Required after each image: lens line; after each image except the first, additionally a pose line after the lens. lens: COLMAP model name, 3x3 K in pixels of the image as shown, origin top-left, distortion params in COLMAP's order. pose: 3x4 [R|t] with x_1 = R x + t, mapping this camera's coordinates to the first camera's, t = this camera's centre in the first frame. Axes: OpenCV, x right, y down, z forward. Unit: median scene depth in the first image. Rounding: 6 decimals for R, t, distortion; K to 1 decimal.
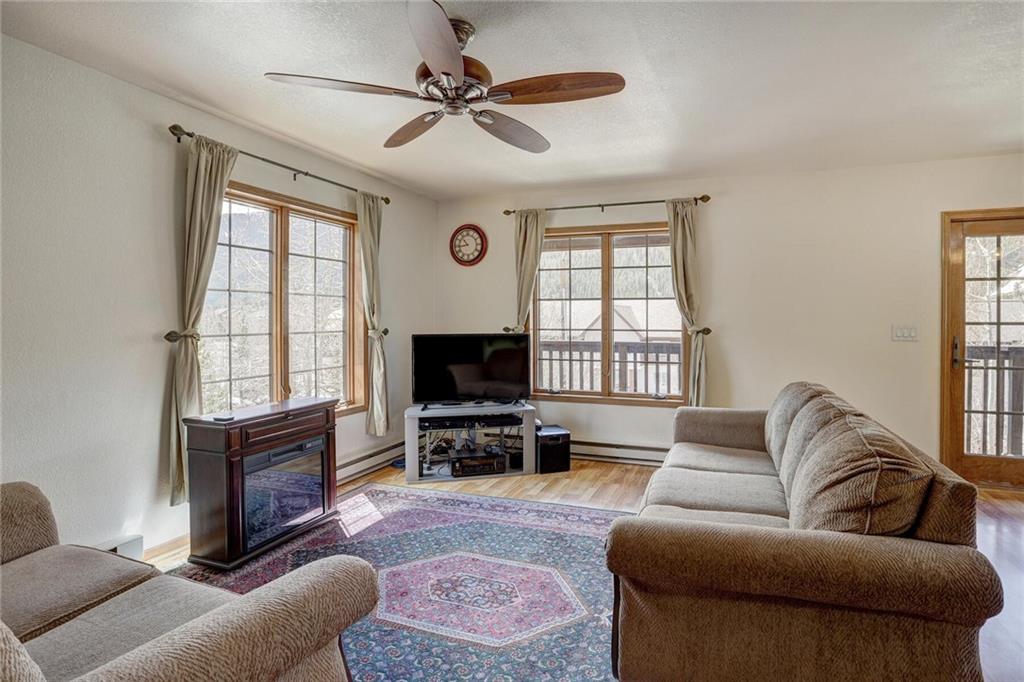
lens RADIAL K [[503.8, 0, 541.0], [0, 503.8, 332.7], [0, 0, 1]] dist [-0.061875, 0.020886]
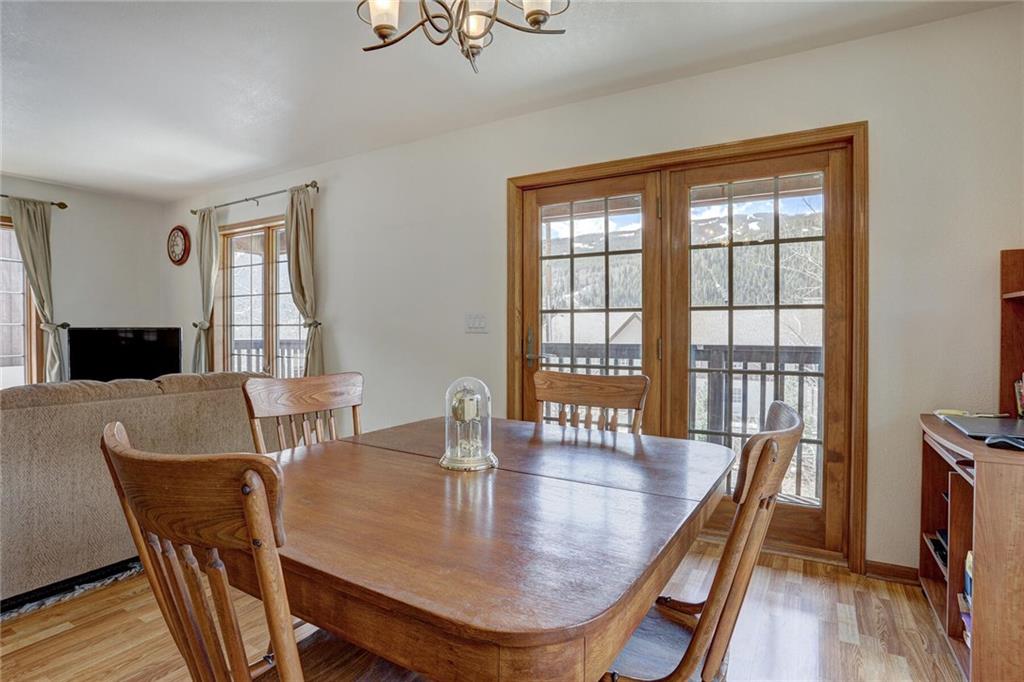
lens RADIAL K [[497.8, 0, 507.2], [0, 497.8, 332.3], [0, 0, 1]] dist [-0.058836, 0.023998]
pose [[0.986666, 0.001355, -0.162752, 0.945258], [-0.004118, 0.999853, -0.016645, 0.030396], [0.162705, 0.017093, 0.986527, 0.144513]]
